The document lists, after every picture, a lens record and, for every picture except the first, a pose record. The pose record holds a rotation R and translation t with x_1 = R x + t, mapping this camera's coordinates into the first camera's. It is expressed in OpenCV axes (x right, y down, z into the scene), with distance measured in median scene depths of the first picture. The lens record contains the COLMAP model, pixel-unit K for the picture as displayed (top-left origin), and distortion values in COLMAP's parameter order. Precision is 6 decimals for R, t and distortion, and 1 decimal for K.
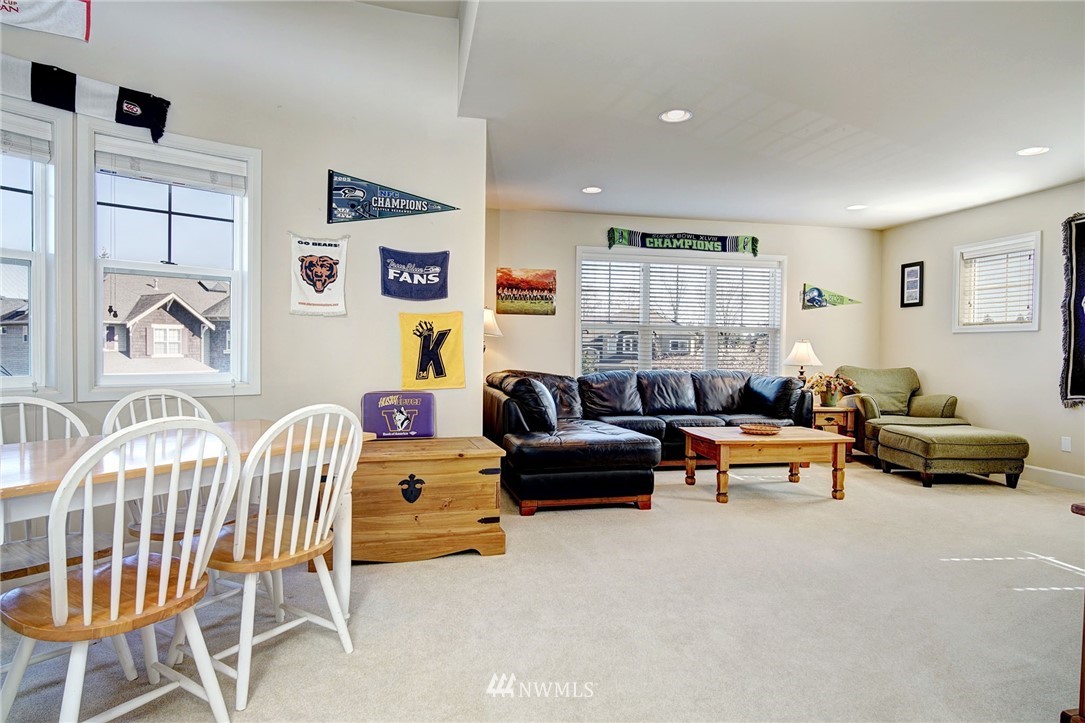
lens RADIAL K [[635.3, 0, 547.1], [0, 635.3, 358.2], [0, 0, 1]] dist [-0.006435, -0.000359]
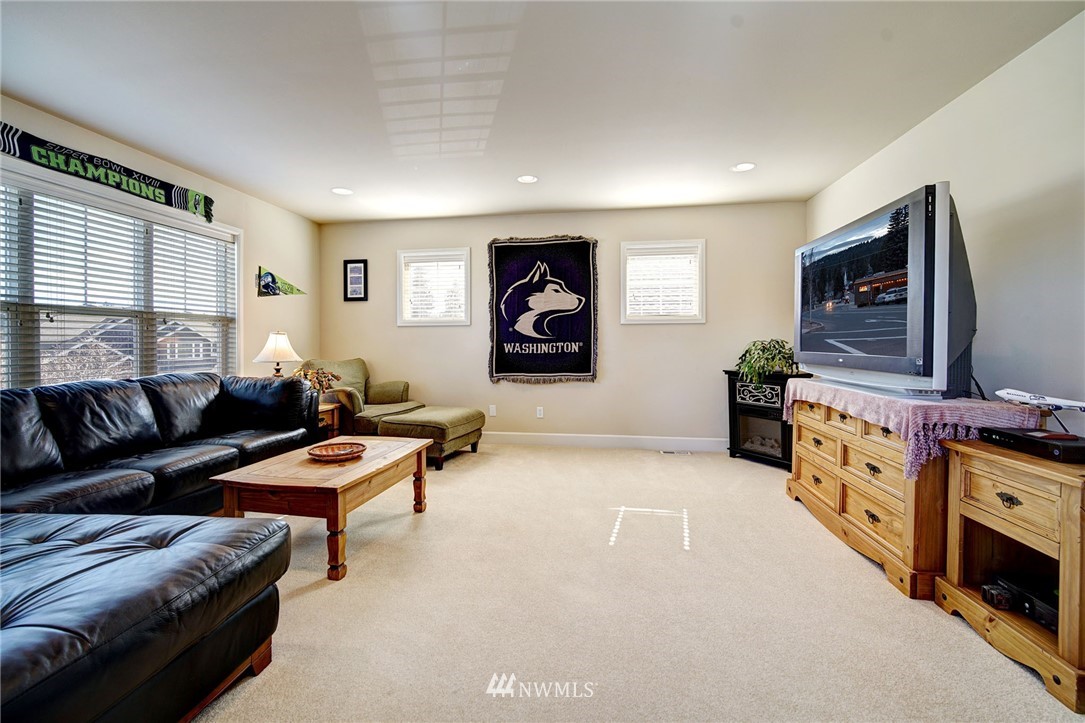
lens RADIAL K [[482.0, 0, 515.6], [0, 482.0, 345.8], [0, 0, 1]] dist [-0.003722, 0.001379]
pose [[0.359233, -0.020960, 0.933013, -0.085526], [0.022613, 0.999650, 0.013750, -0.011119], [-0.932974, 0.016159, 0.359581, 0.459078]]
